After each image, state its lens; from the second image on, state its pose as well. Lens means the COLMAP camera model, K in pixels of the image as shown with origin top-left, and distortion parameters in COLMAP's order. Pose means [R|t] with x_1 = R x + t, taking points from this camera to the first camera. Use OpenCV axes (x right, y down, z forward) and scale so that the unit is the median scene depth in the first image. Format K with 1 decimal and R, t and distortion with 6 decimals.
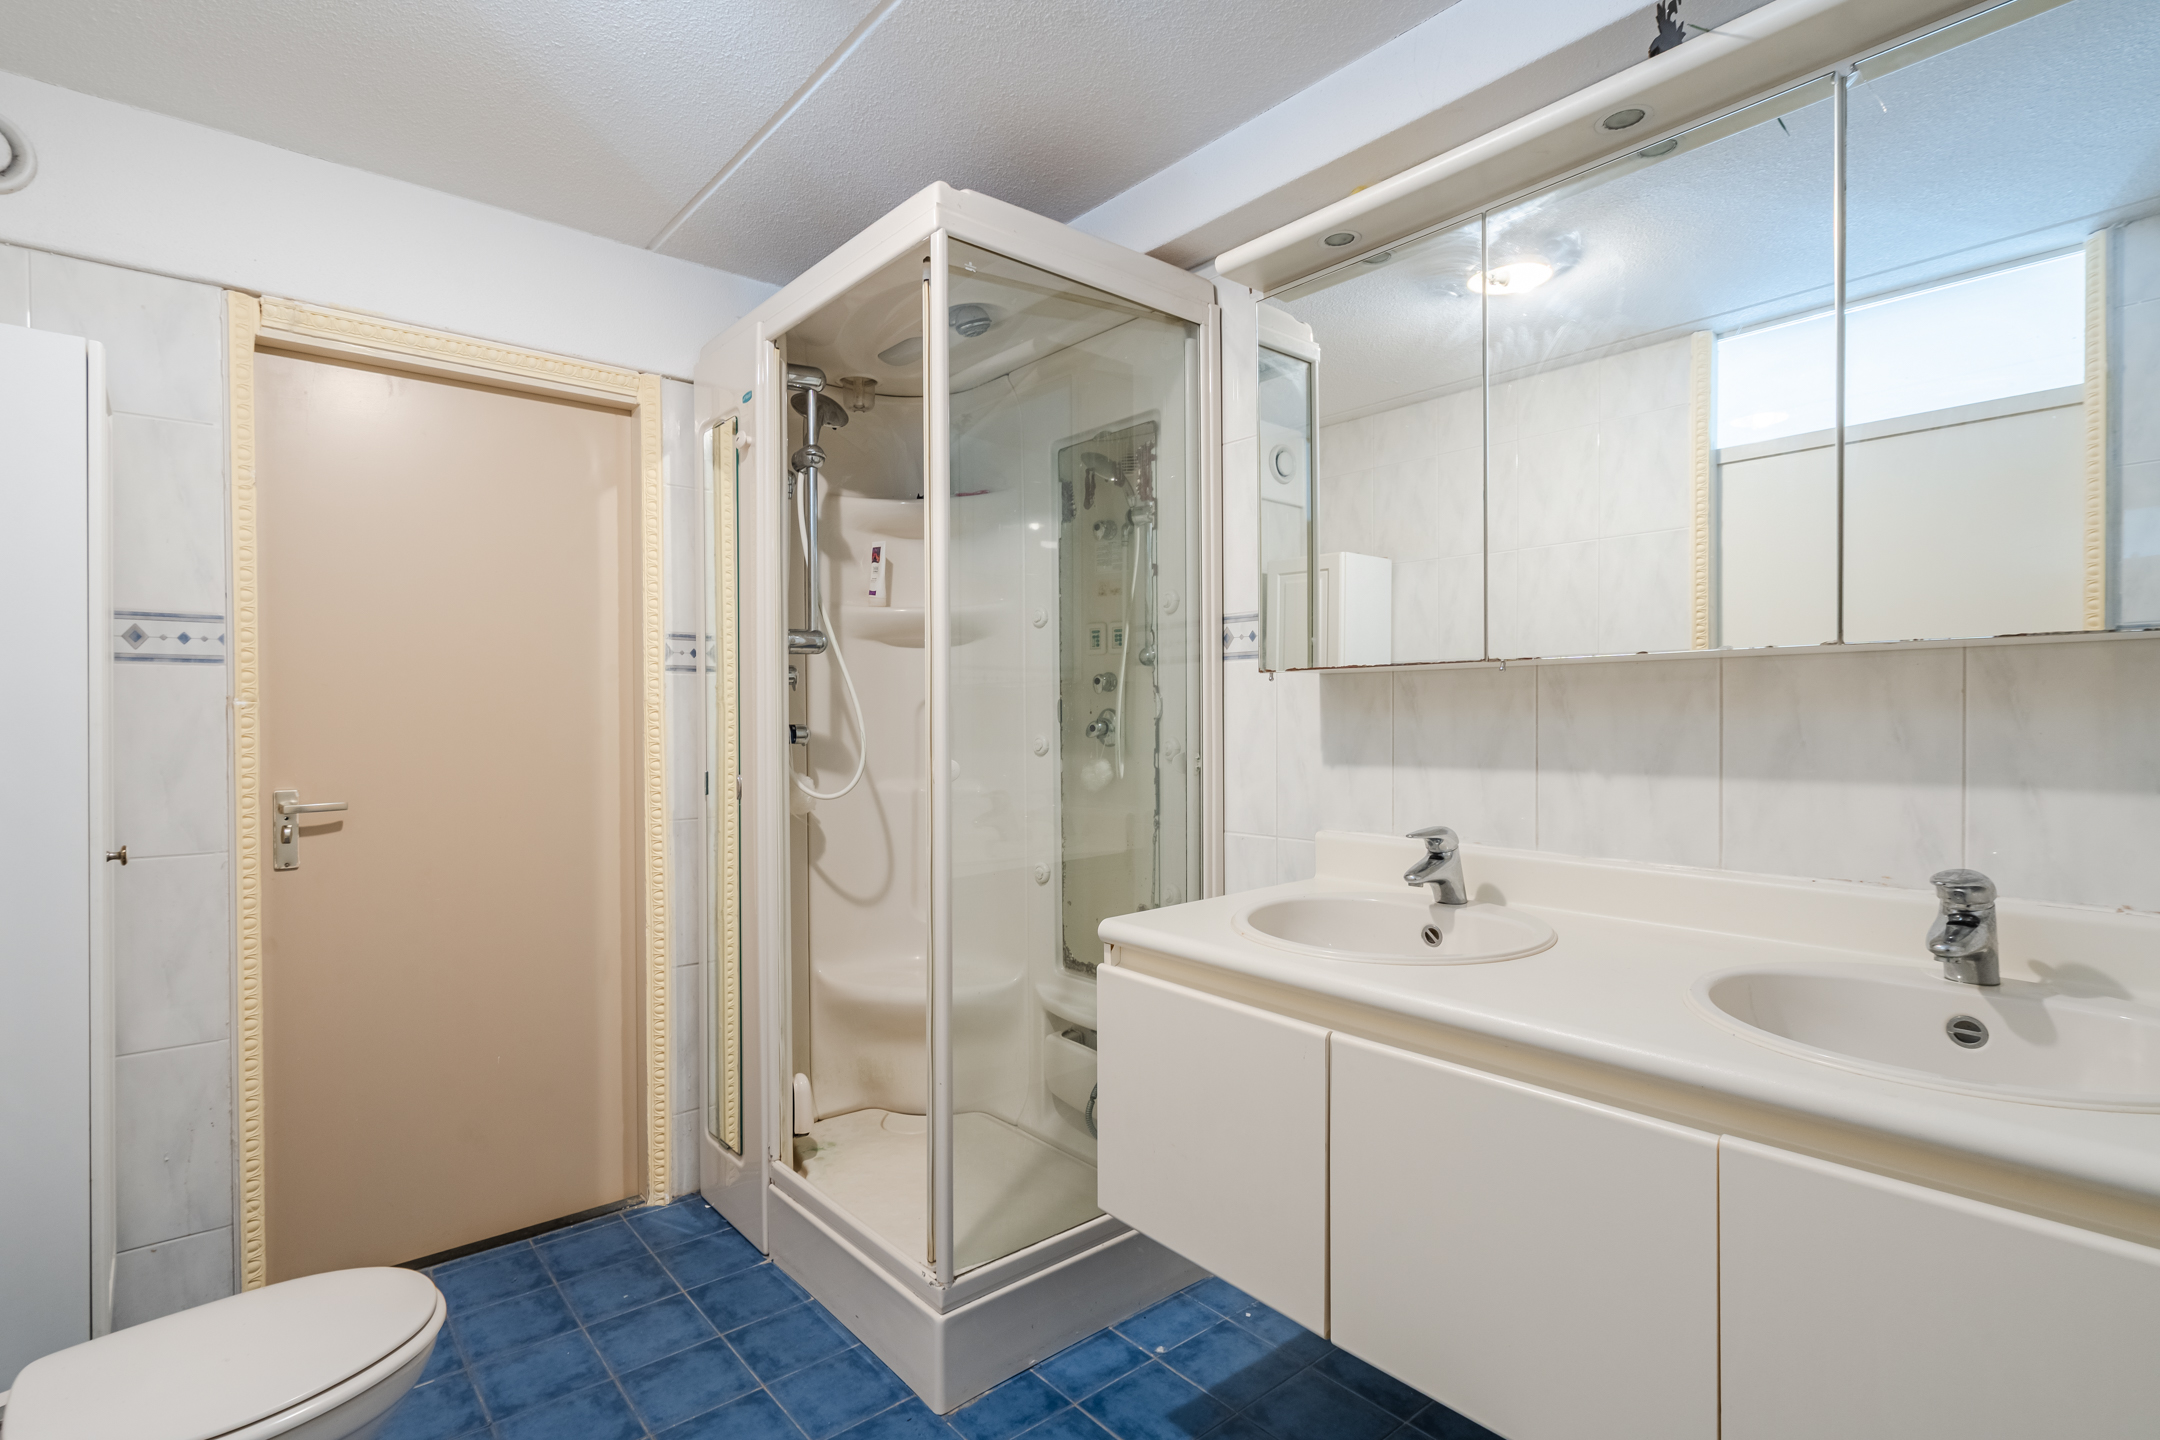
lens RADIAL K [[1052.2, 0, 1062.8], [0, 1052.2, 718.4], [0, 0, 1]] dist [-0.002465, -0.000941]
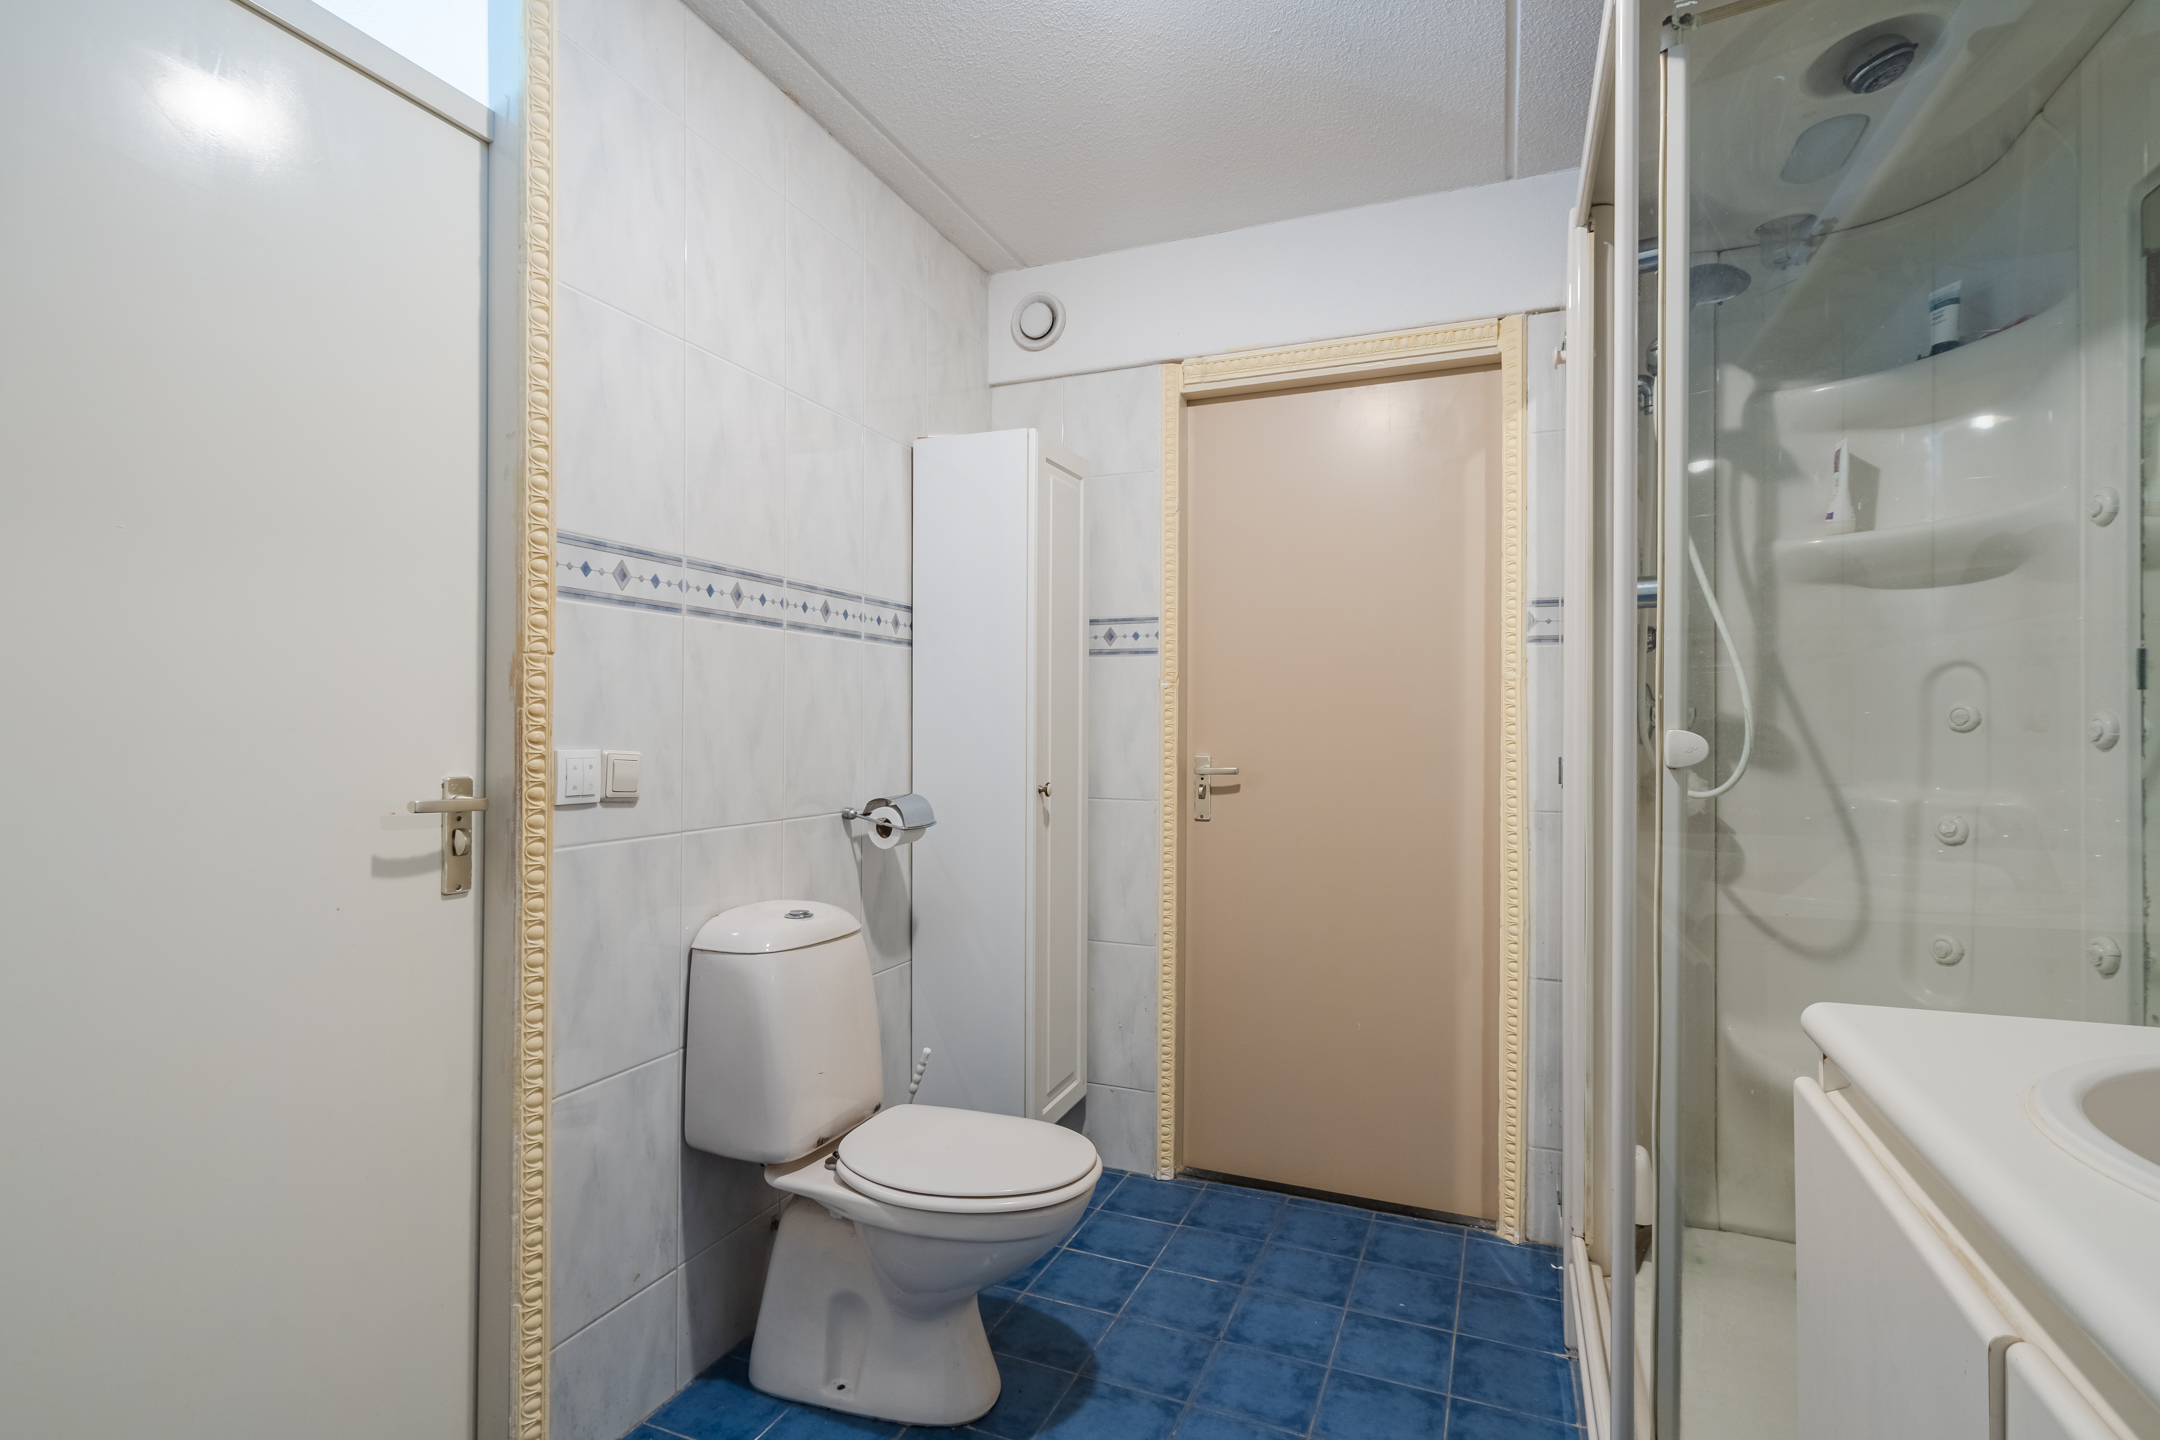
lens RADIAL K [[1052.2, 0, 1064.8], [0, 1052.2, 722.5], [0, 0, 1]] dist [-0.002465, -0.000941]
pose [[0.447860, -0.000157, -0.894104, 0.286816], [-0.012577, 0.999900, -0.006475, 0.039027], [0.894015, 0.014145, 0.447813, 0.300088]]
